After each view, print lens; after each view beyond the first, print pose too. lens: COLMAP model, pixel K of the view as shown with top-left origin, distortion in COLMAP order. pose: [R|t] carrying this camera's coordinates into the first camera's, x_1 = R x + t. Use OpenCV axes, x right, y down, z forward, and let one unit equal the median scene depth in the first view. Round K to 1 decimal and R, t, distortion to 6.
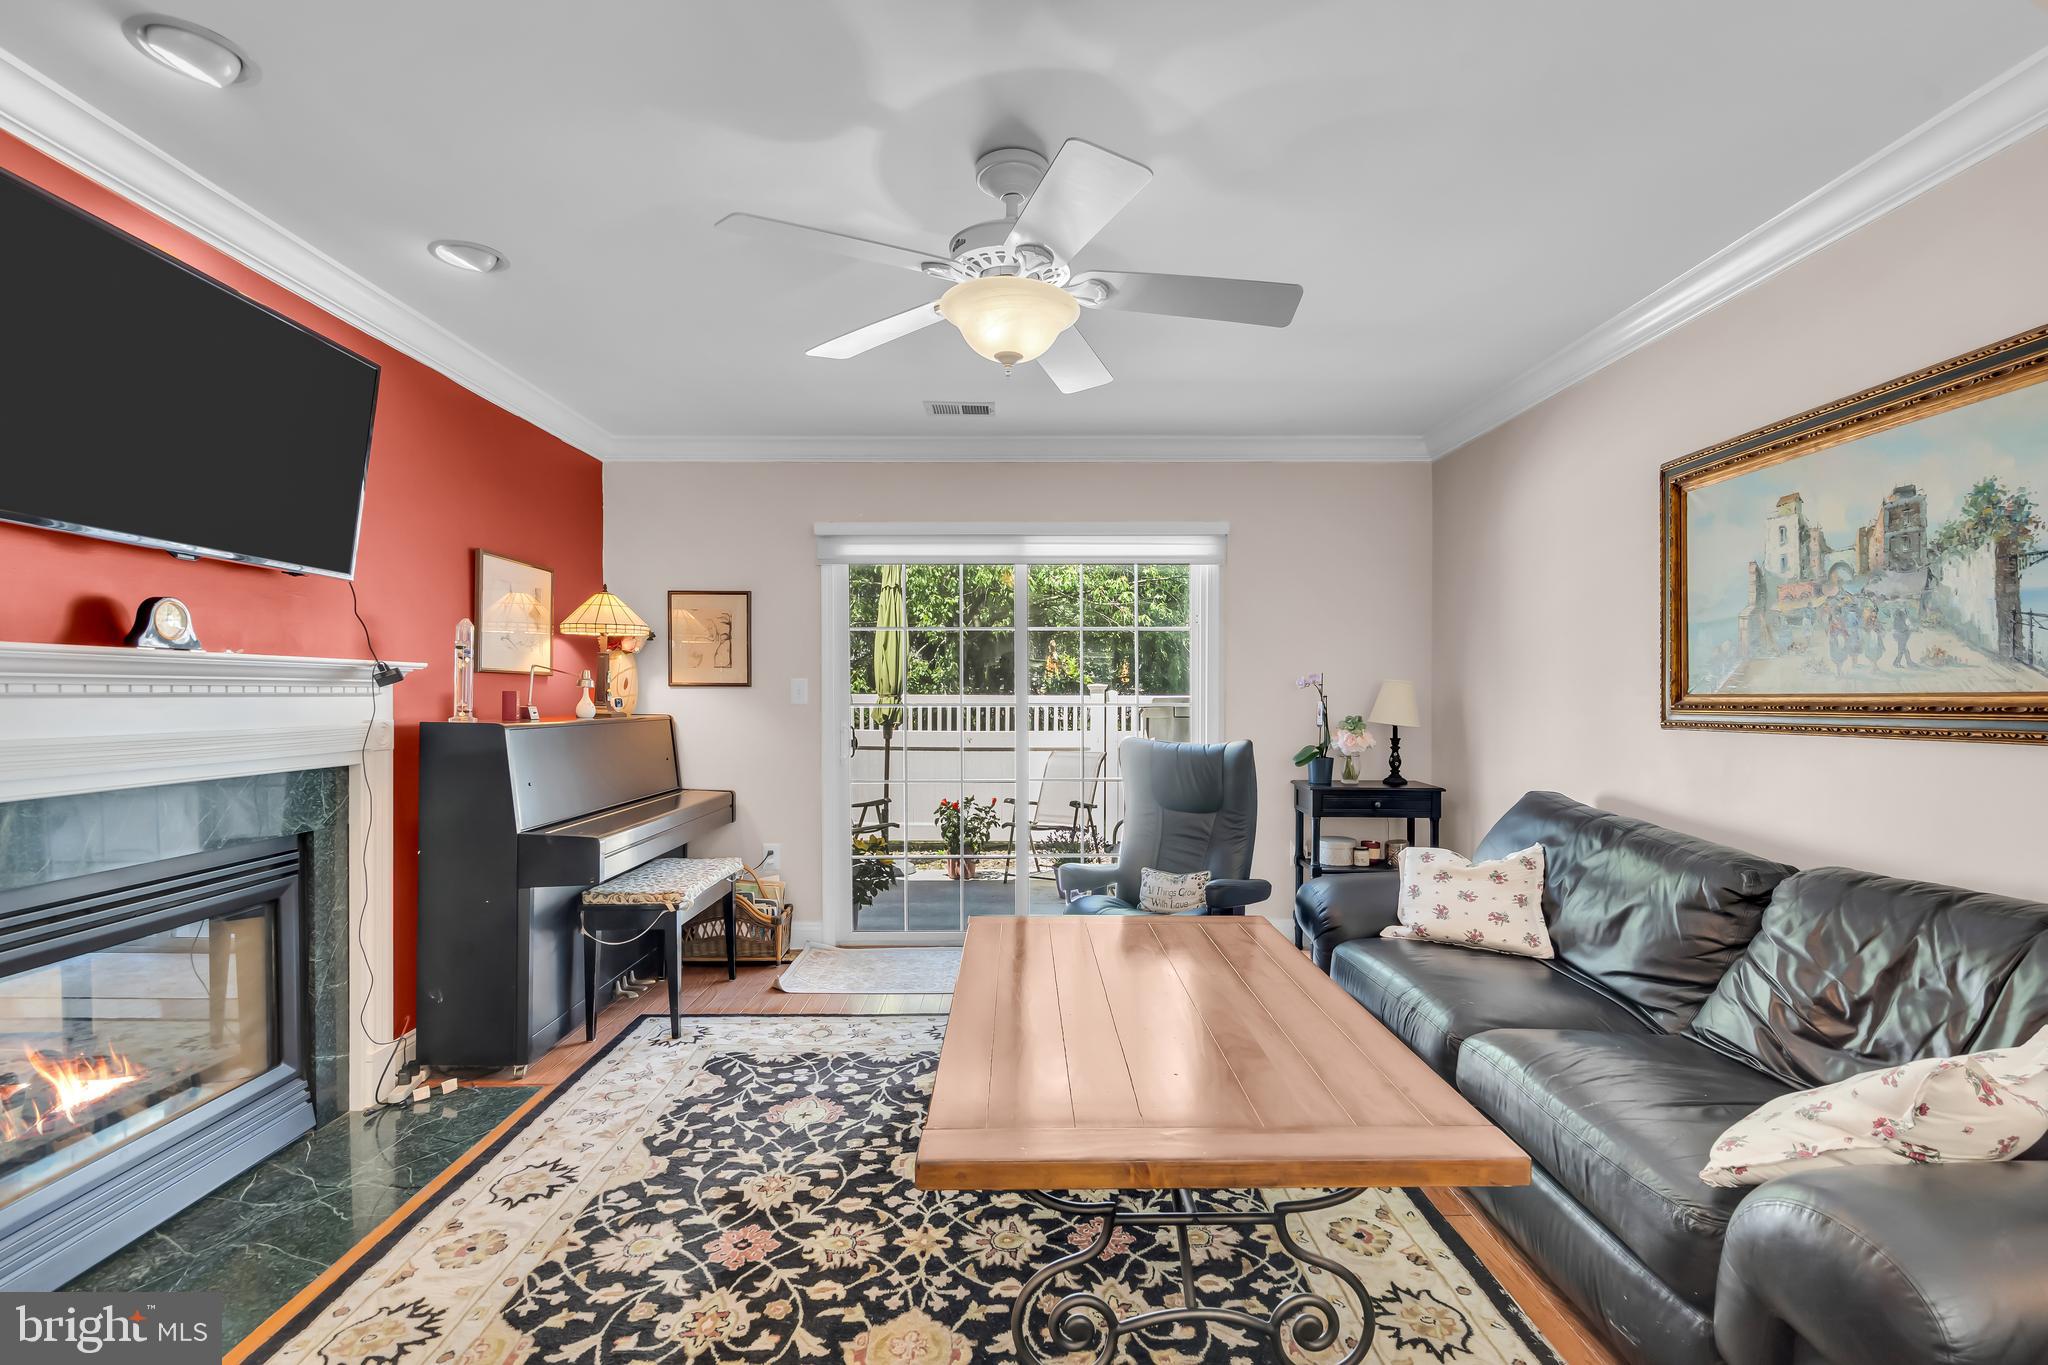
lens RADIAL K [[935.7, 0, 1019.2], [0, 935.7, 696.0], [0, 0, 1]] dist [-0.000143, 0.002593]
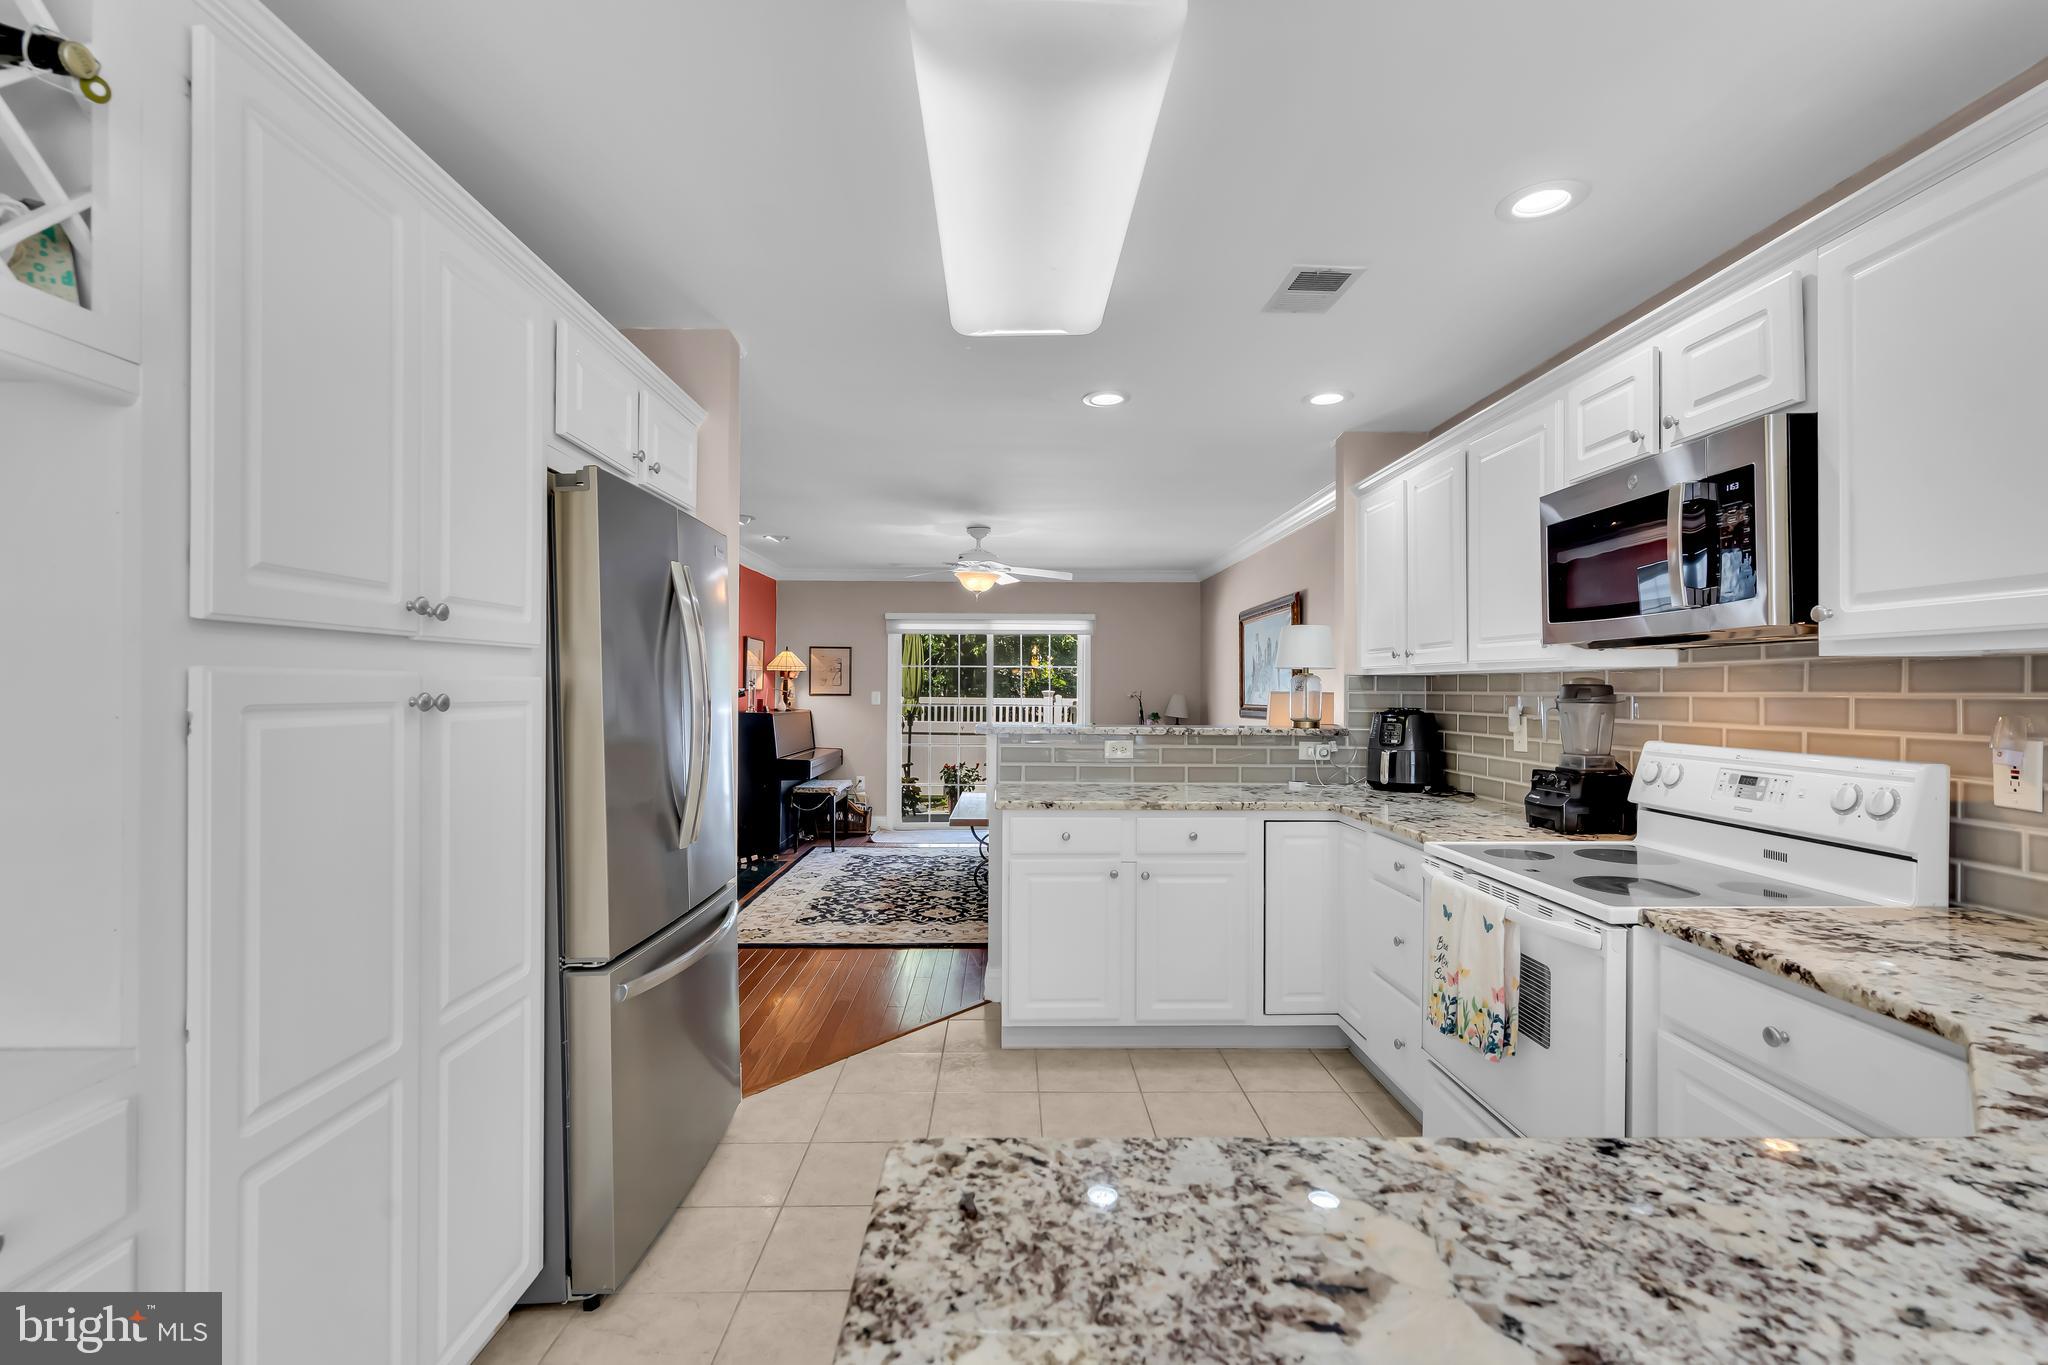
lens RADIAL K [[935.7, 0, 1024.2], [0, 935.7, 687.6], [0, 0, 1]] dist [-0.000143, 0.002593]
pose [[0.999890, 0.006552, 0.013332, 0.071603], [-0.006475, 0.999962, -0.005831, -0.027974], [-0.013370, 0.005744, 0.999894, -1.436645]]
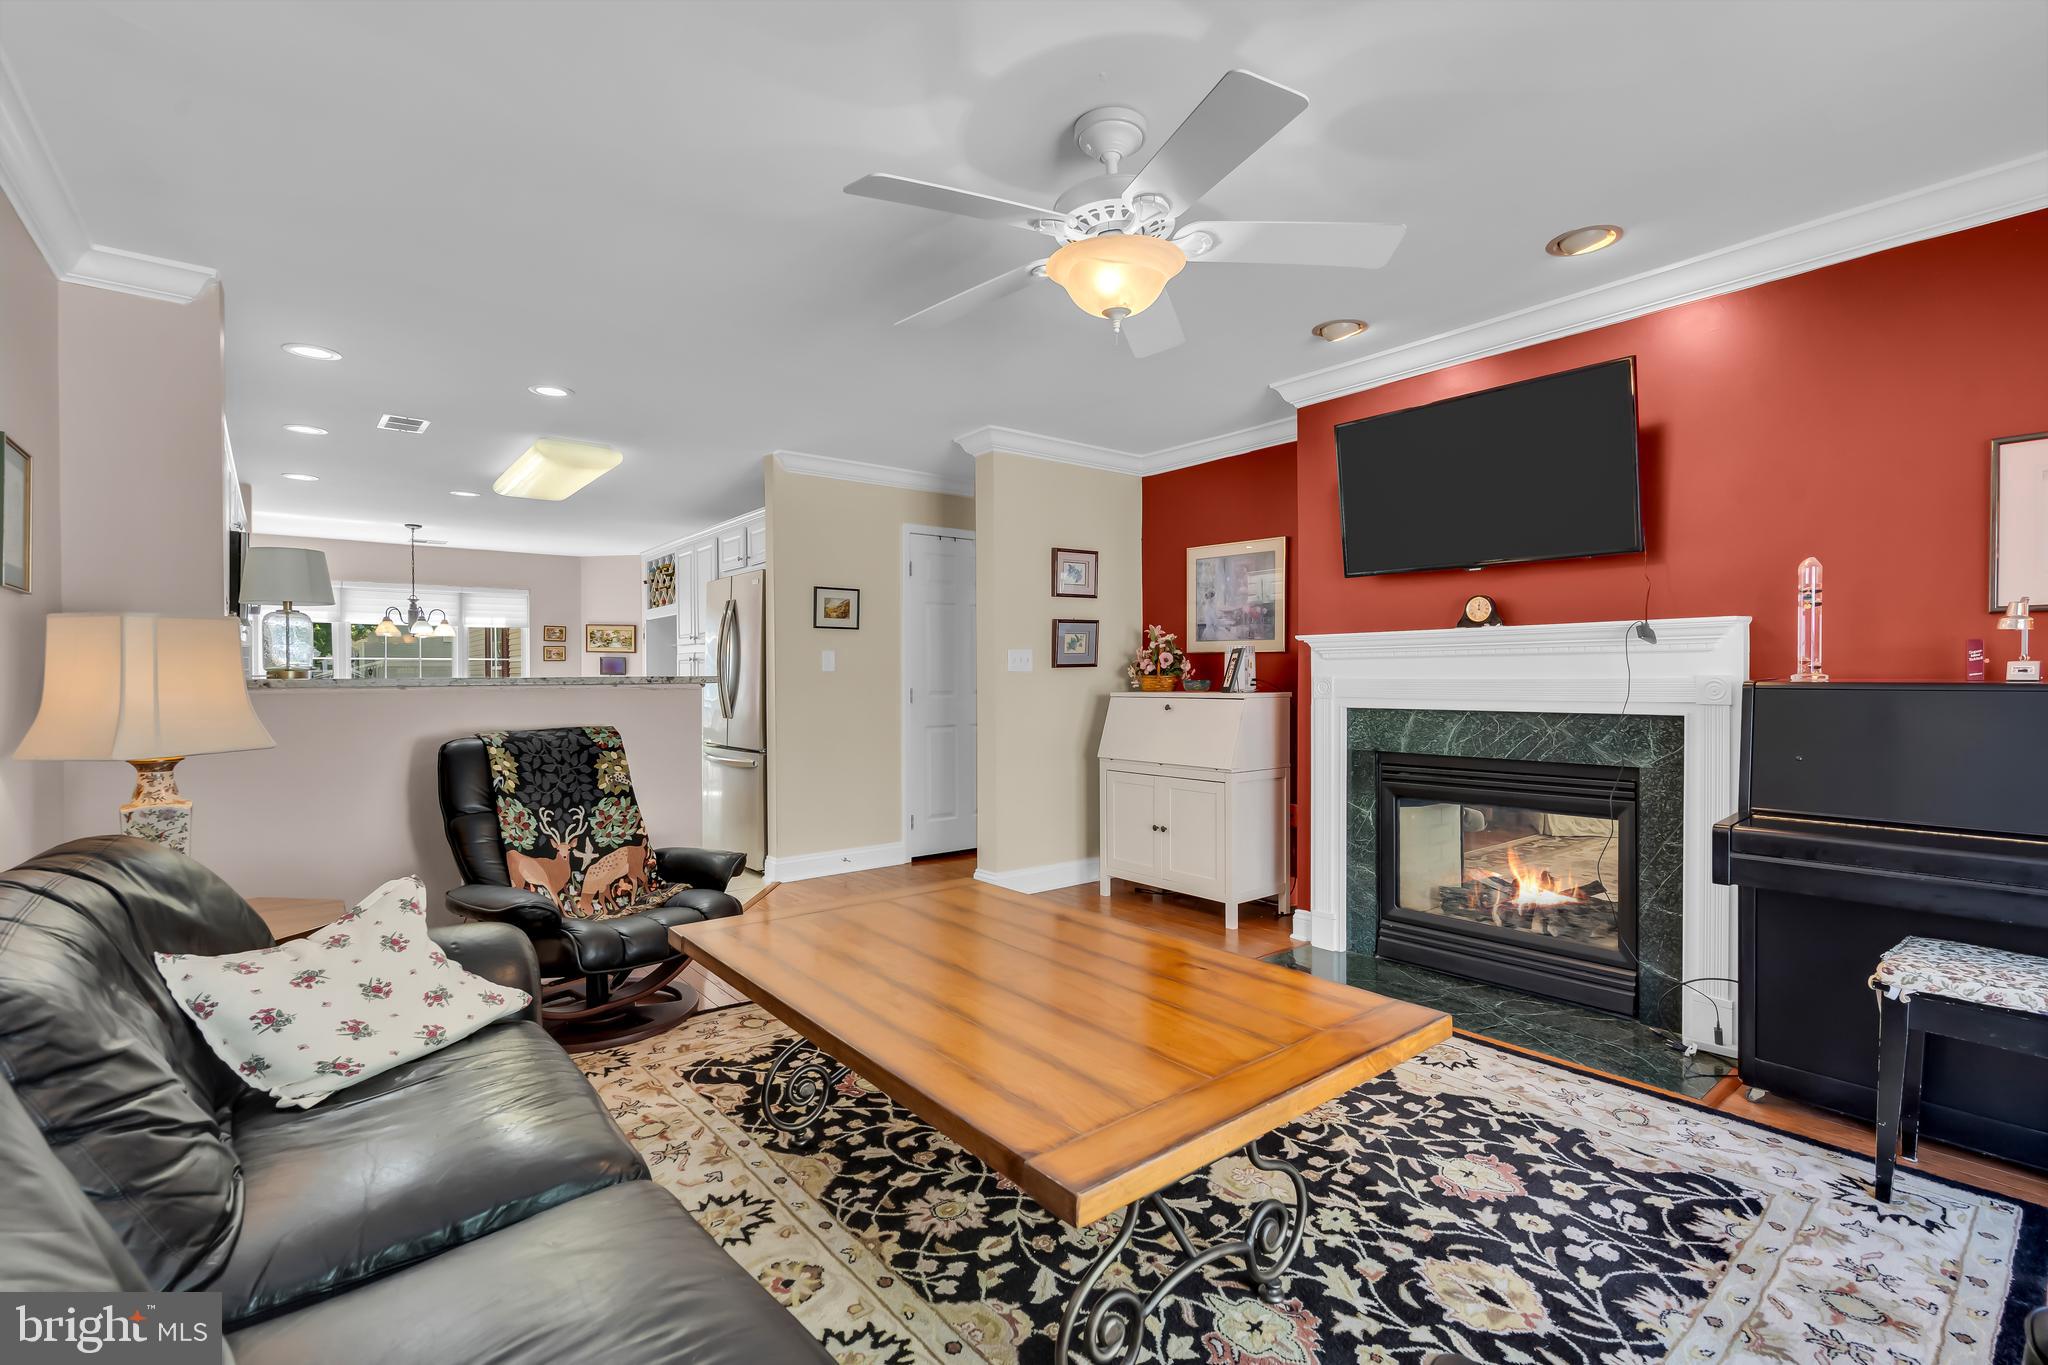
lens RADIAL K [[935.7, 0, 1028.8], [0, 935.7, 673.8], [0, 0, 1]] dist [-0.000143, 0.002593]
pose [[-0.783388, 0.001993, -0.621530, 0.522942], [0.004202, 0.999989, -0.002089, 0.023326], [0.621519, -0.004248, -0.783388, 1.313182]]
